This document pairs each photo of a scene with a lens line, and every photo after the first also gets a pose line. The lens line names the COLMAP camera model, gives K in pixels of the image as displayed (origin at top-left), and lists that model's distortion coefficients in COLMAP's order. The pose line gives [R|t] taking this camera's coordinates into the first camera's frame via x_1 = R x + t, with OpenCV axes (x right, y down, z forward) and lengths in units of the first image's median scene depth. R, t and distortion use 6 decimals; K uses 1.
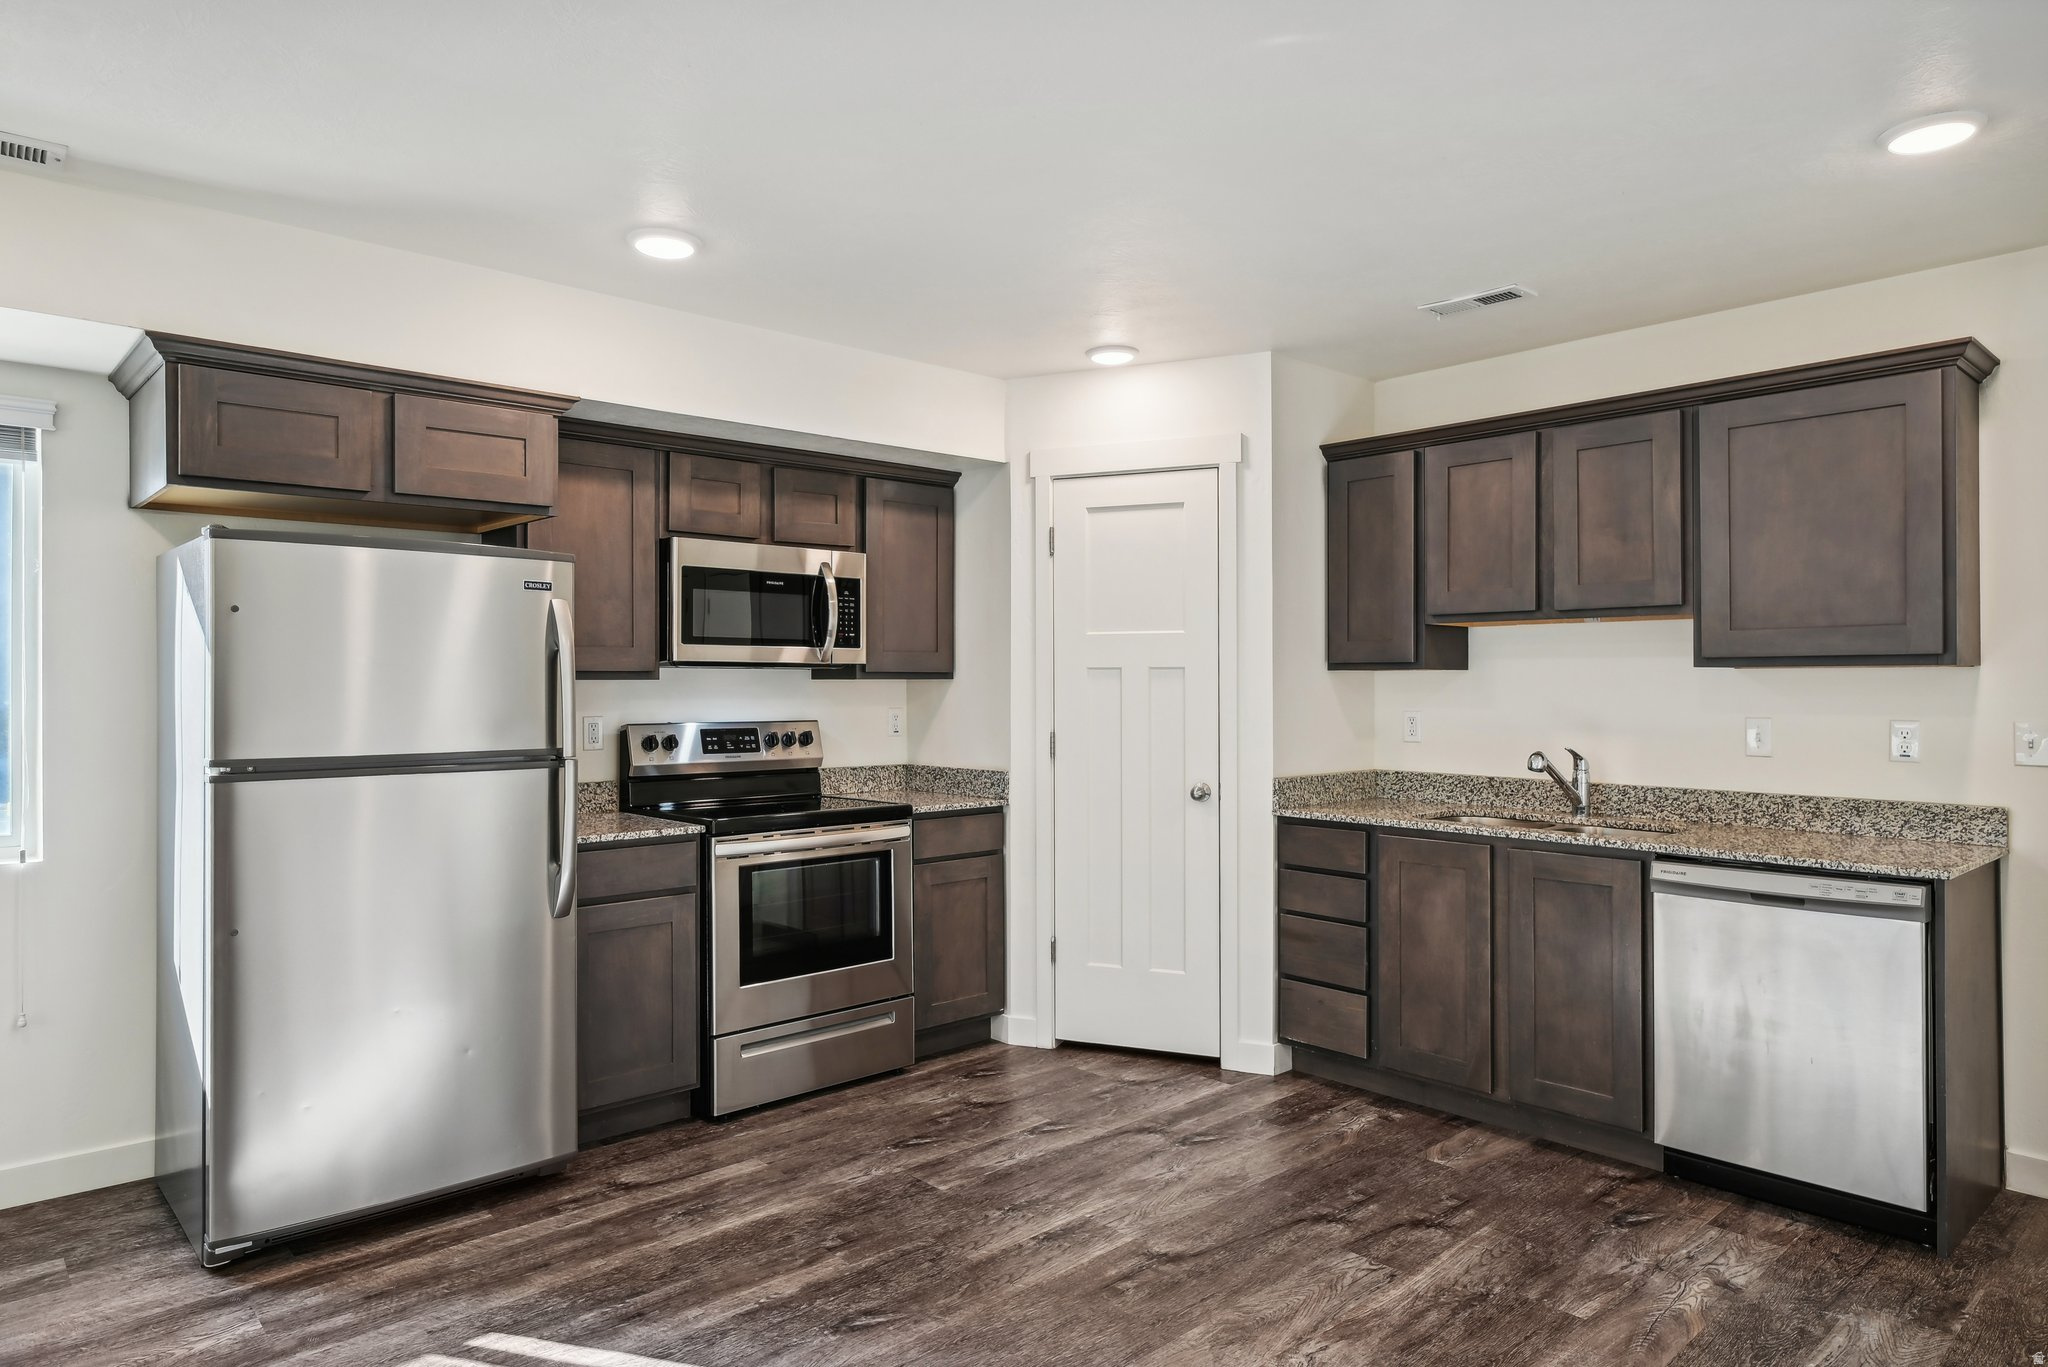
lens RADIAL K [[1237.2, 0, 1019.0], [0, 1237.2, 678.6], [0, 0, 1]] dist [-0.001213, -0.001127]
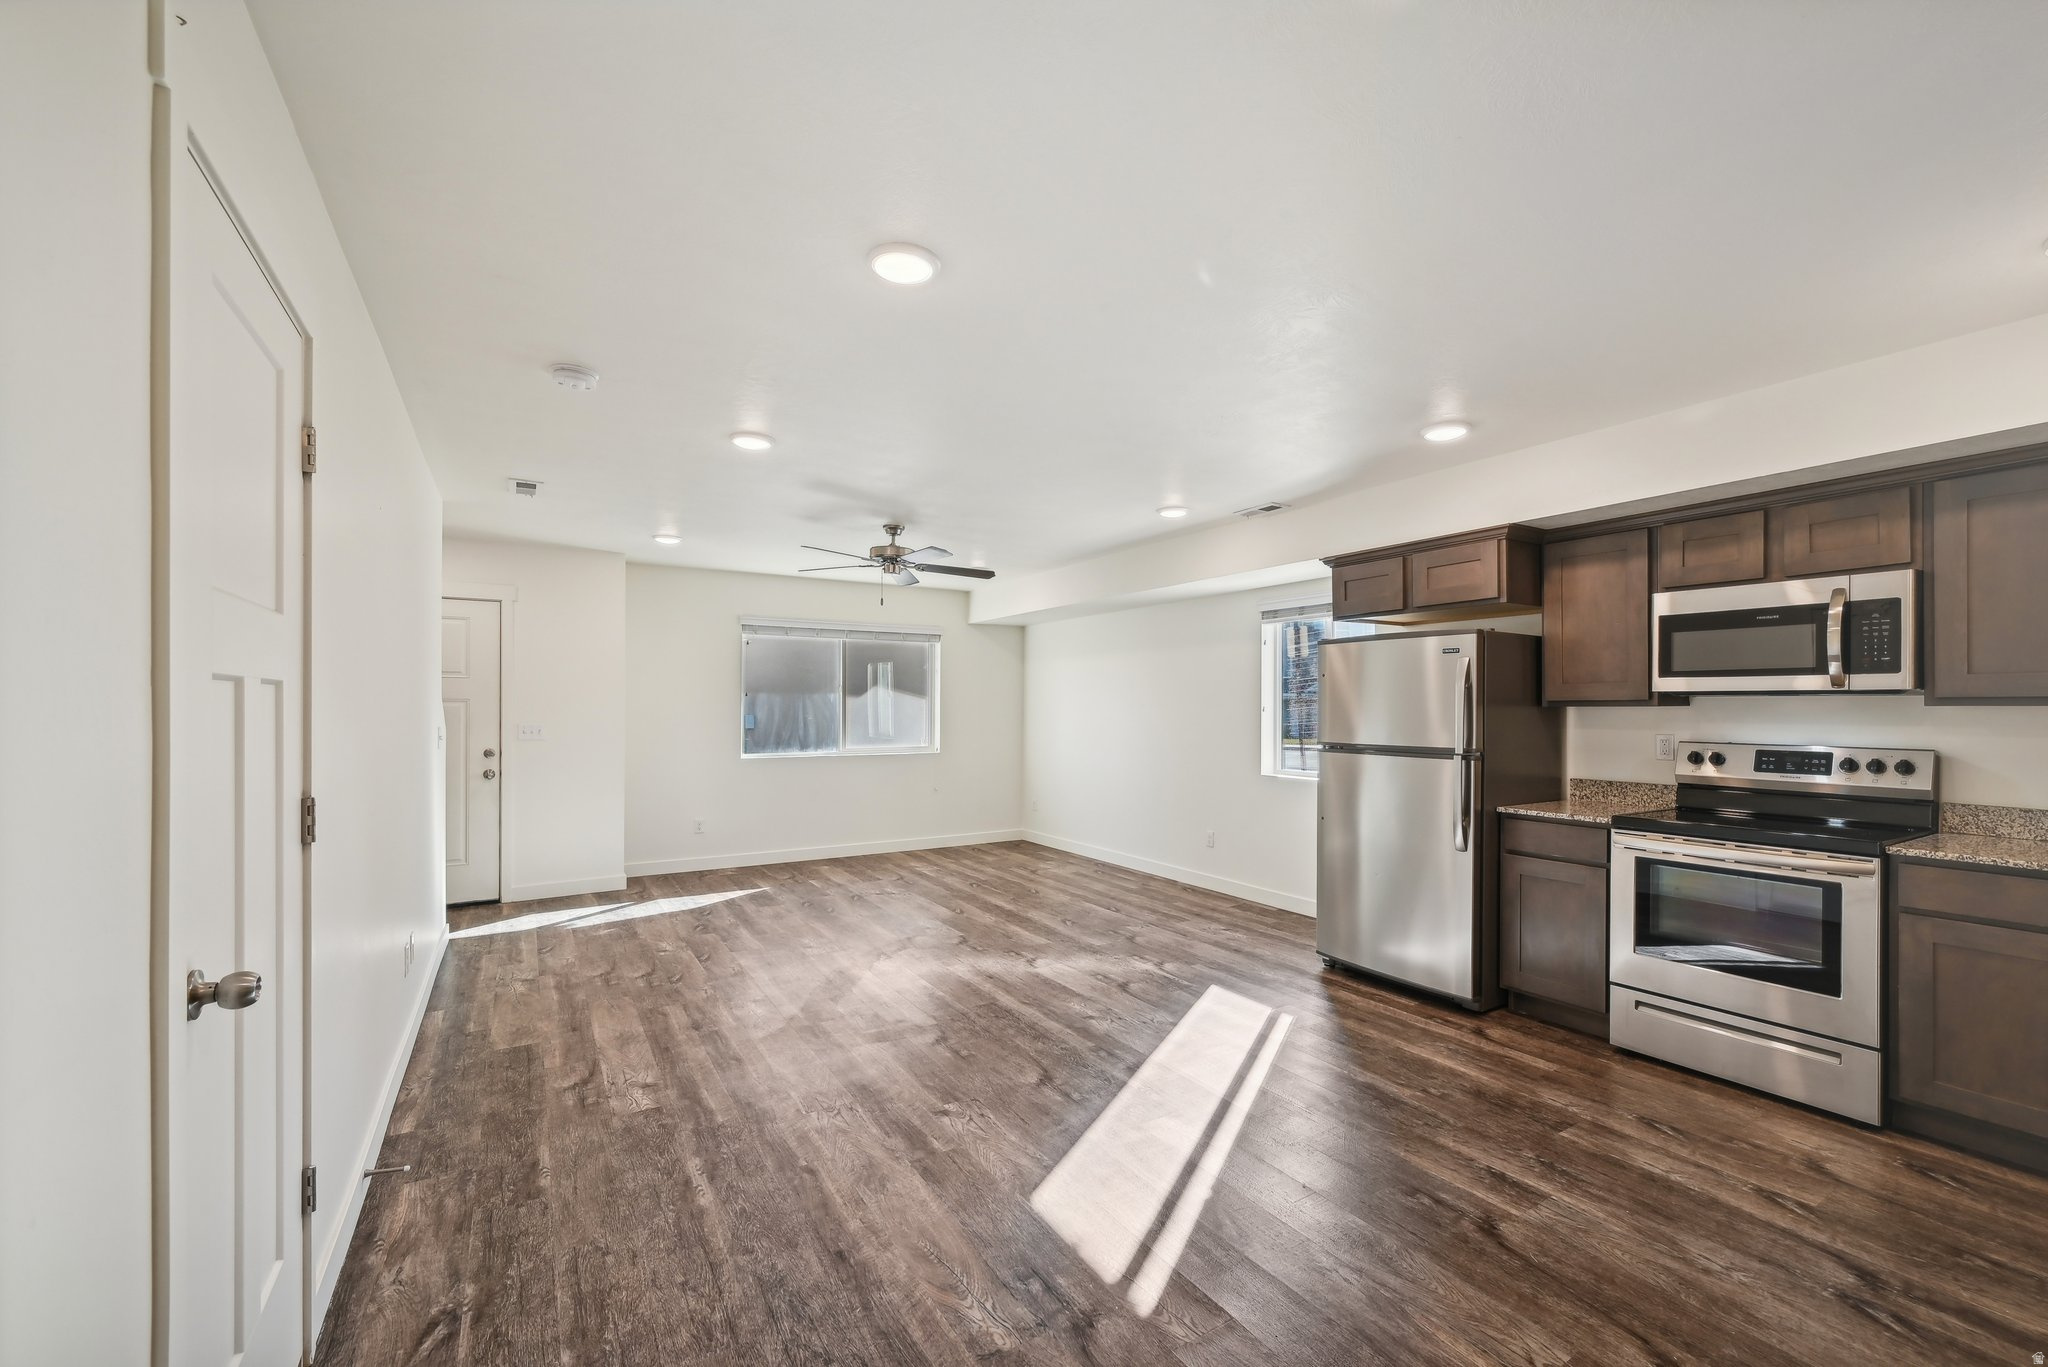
lens RADIAL K [[828.4, 0, 1053.1], [0, 828.4, 705.3], [0, 0, 1]] dist [0.000497, 0.000046]
pose [[-0.163215, -0.001319, -0.986590, 0.723927], [0.001484, 0.999998, -0.001583, 0.000138], [0.986589, -0.001723, -0.163213, 0.581972]]
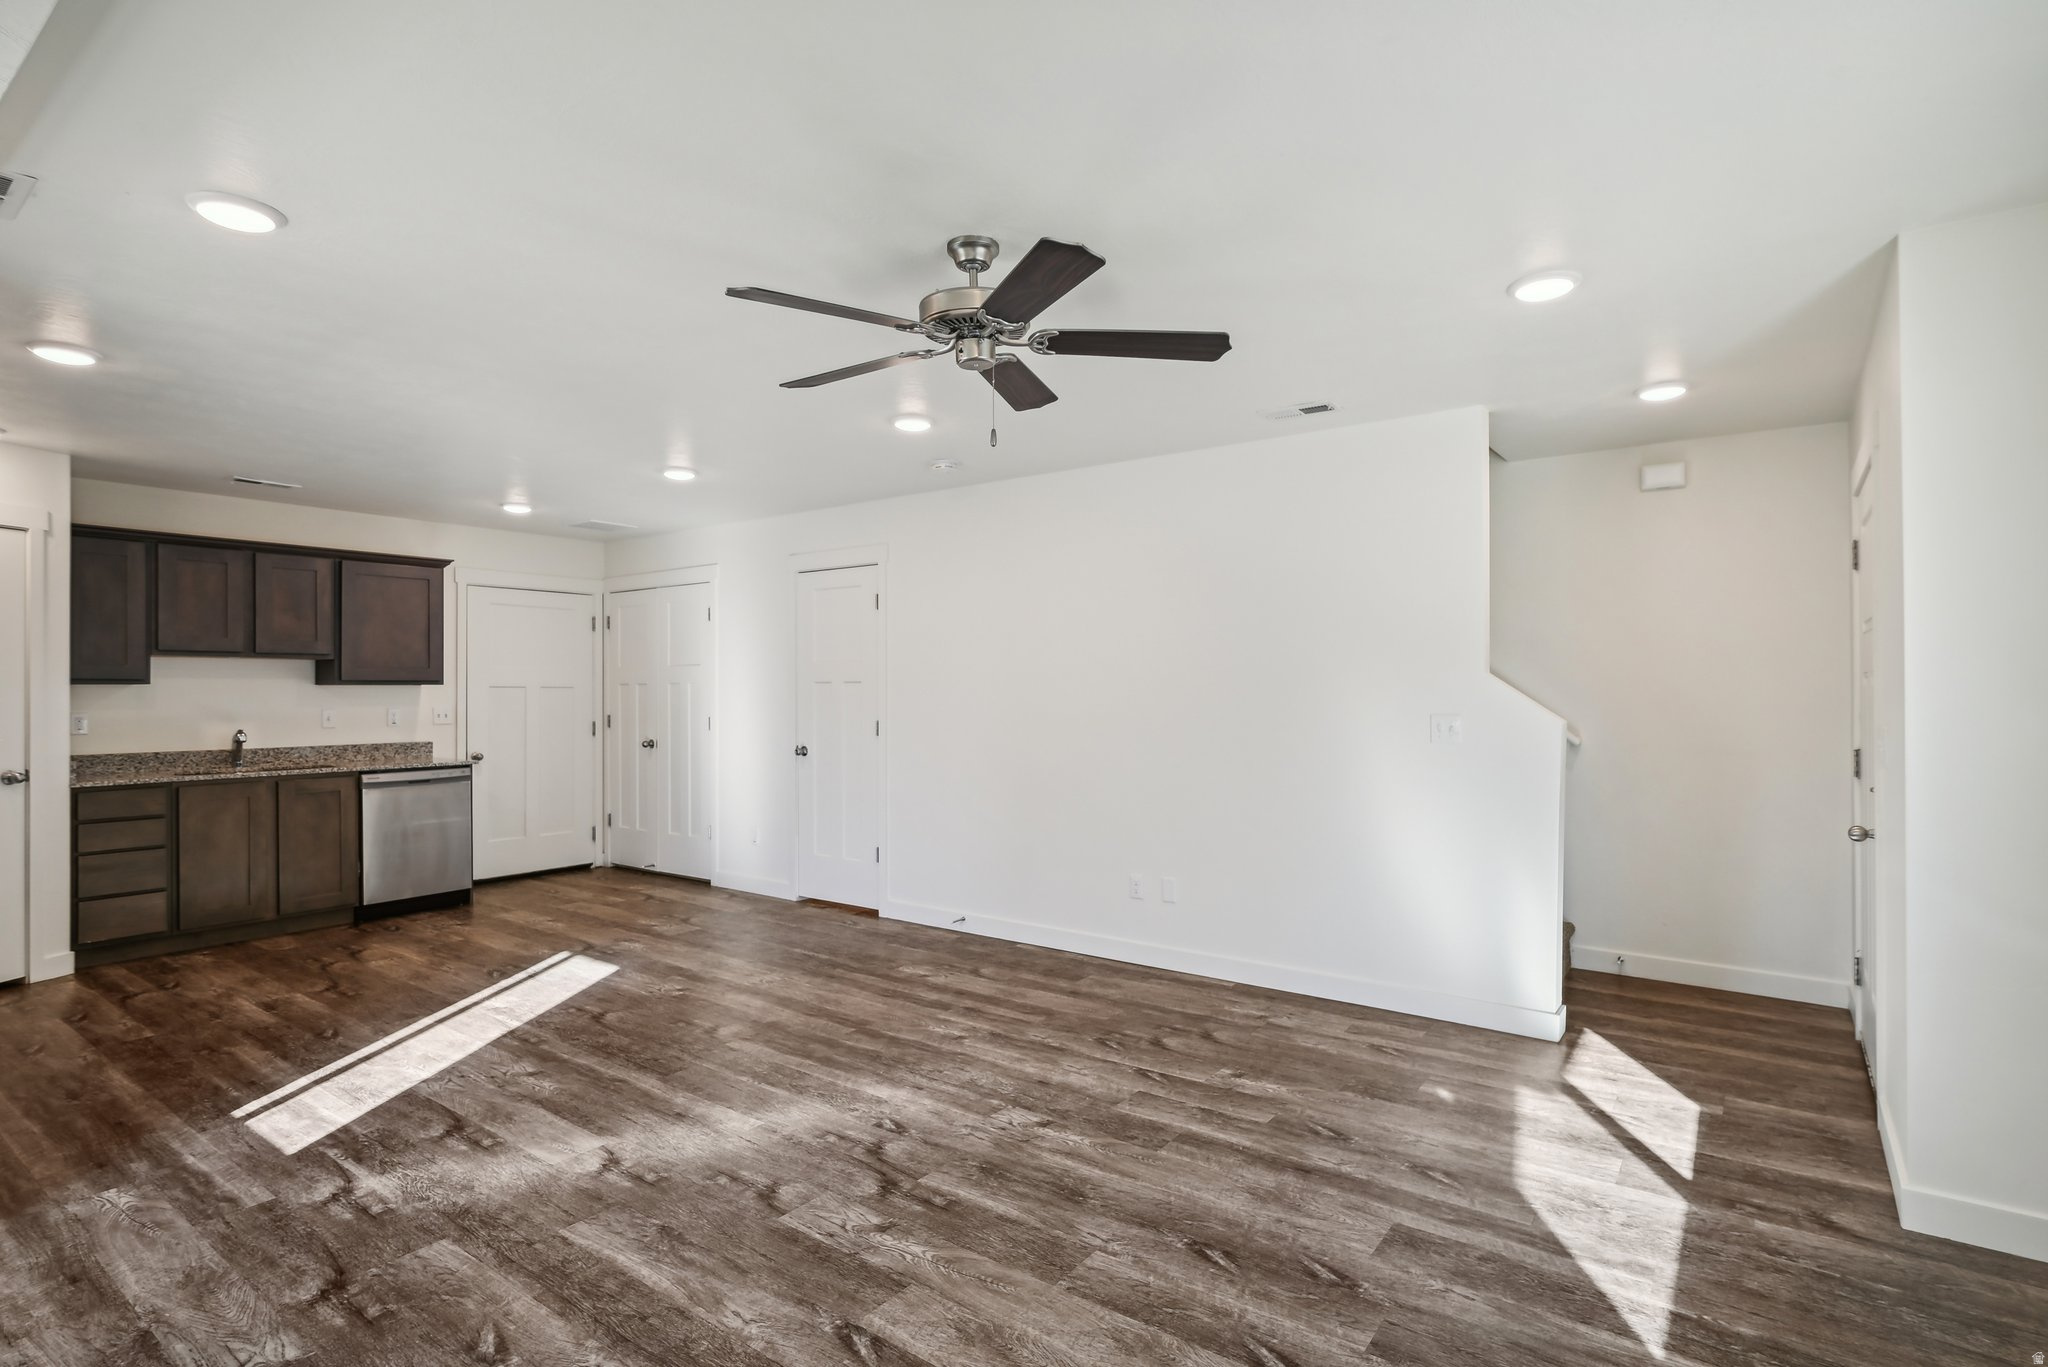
lens RADIAL K [[1002.4, 0, 1024.0], [0, 1002.4, 683.5], [0, 0, 1]] dist [-0.003548, -0.000630]
pose [[-0.196778, 0.007935, 0.980416, -1.292036], [-0.000293, 0.999967, -0.008152, 0.001776], [-0.980448, -0.001891, -0.196769, 0.191532]]
